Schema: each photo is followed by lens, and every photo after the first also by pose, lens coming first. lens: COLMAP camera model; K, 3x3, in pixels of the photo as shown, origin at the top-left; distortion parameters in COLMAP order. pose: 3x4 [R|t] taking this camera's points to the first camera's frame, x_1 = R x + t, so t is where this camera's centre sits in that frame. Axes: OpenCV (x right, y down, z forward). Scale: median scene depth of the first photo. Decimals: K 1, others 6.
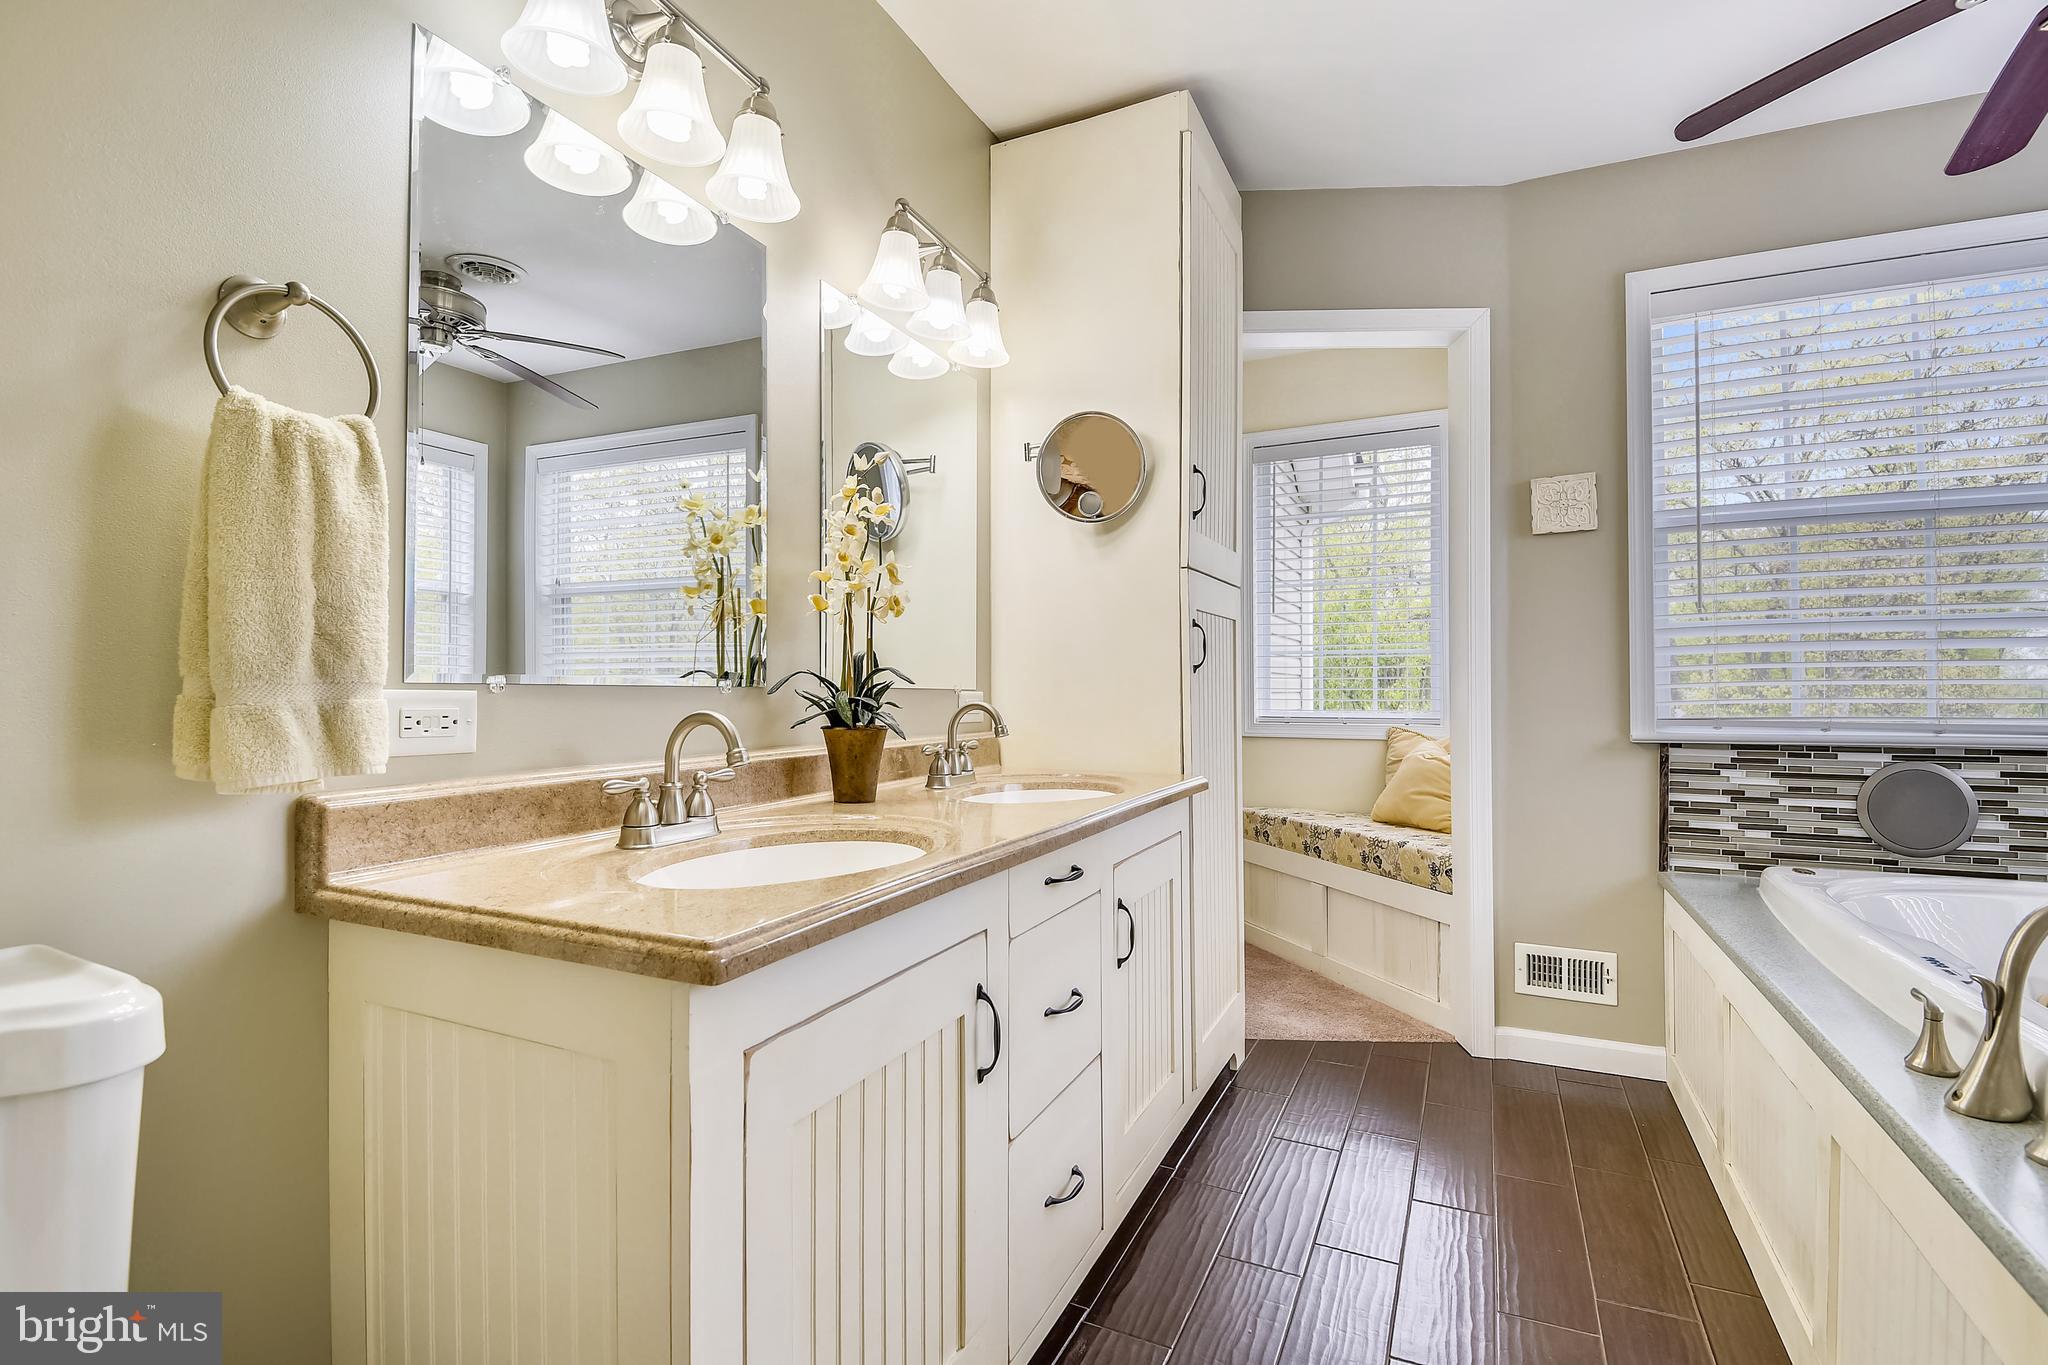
lens RADIAL K [[948.4, 0, 1022.0], [0, 948.4, 702.4], [0, 0, 1]] dist [-0.023506, -0.000019]
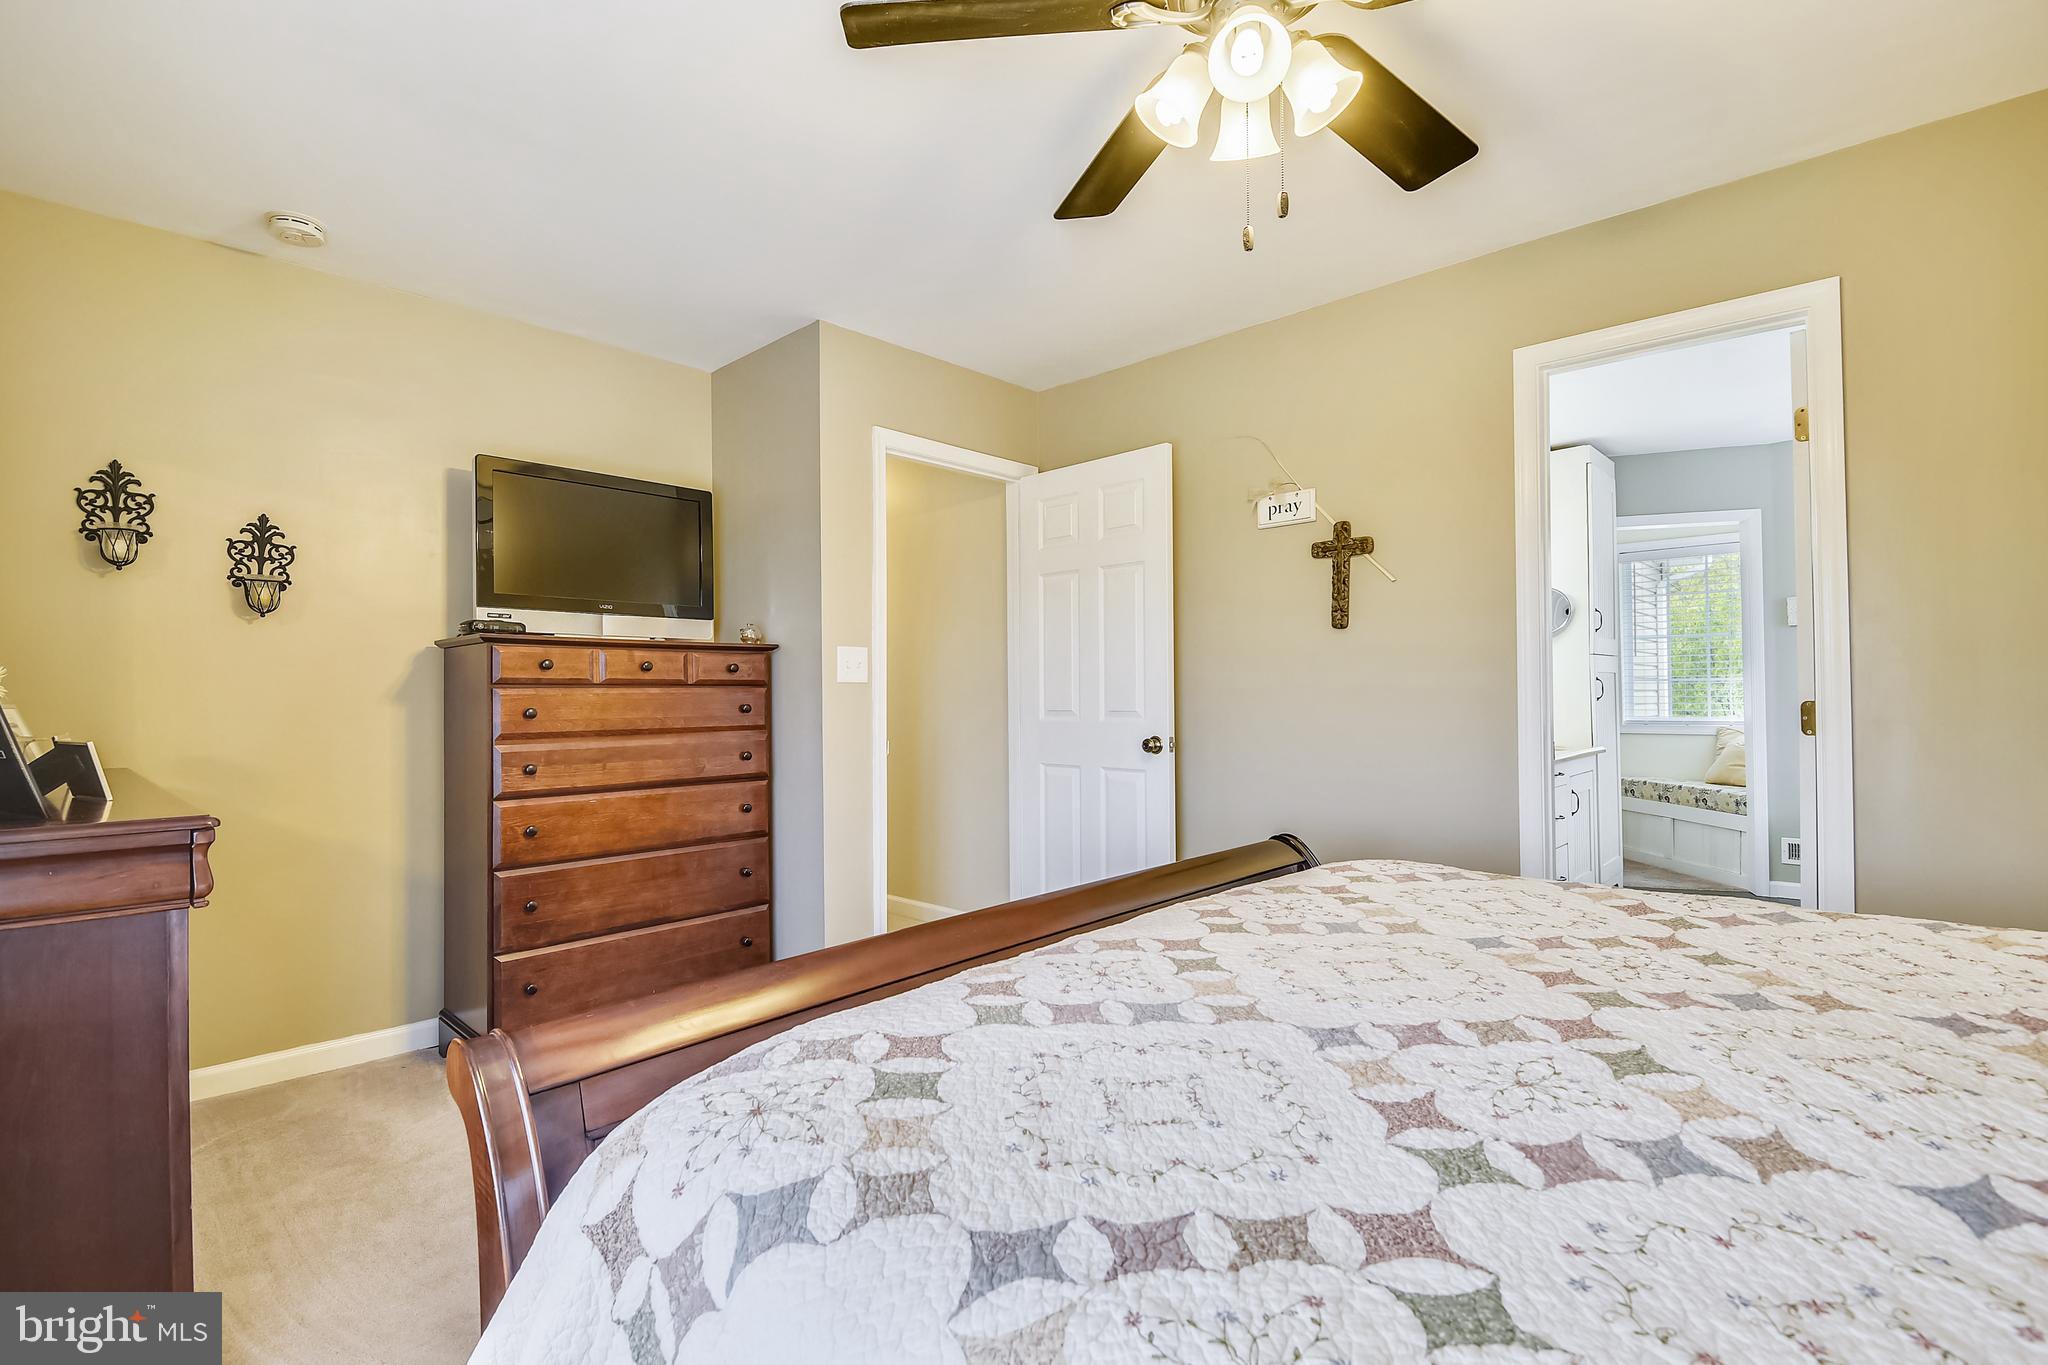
lens RADIAL K [[948.4, 0, 1022.0], [0, 948.4, 702.4], [0, 0, 1]] dist [-0.023506, -0.000019]
pose [[0.950031, -0.012732, -0.311897, -0.288537], [0.010511, 0.999906, -0.008801, -0.017361], [0.311980, 0.005083, 0.950075, -1.060143]]
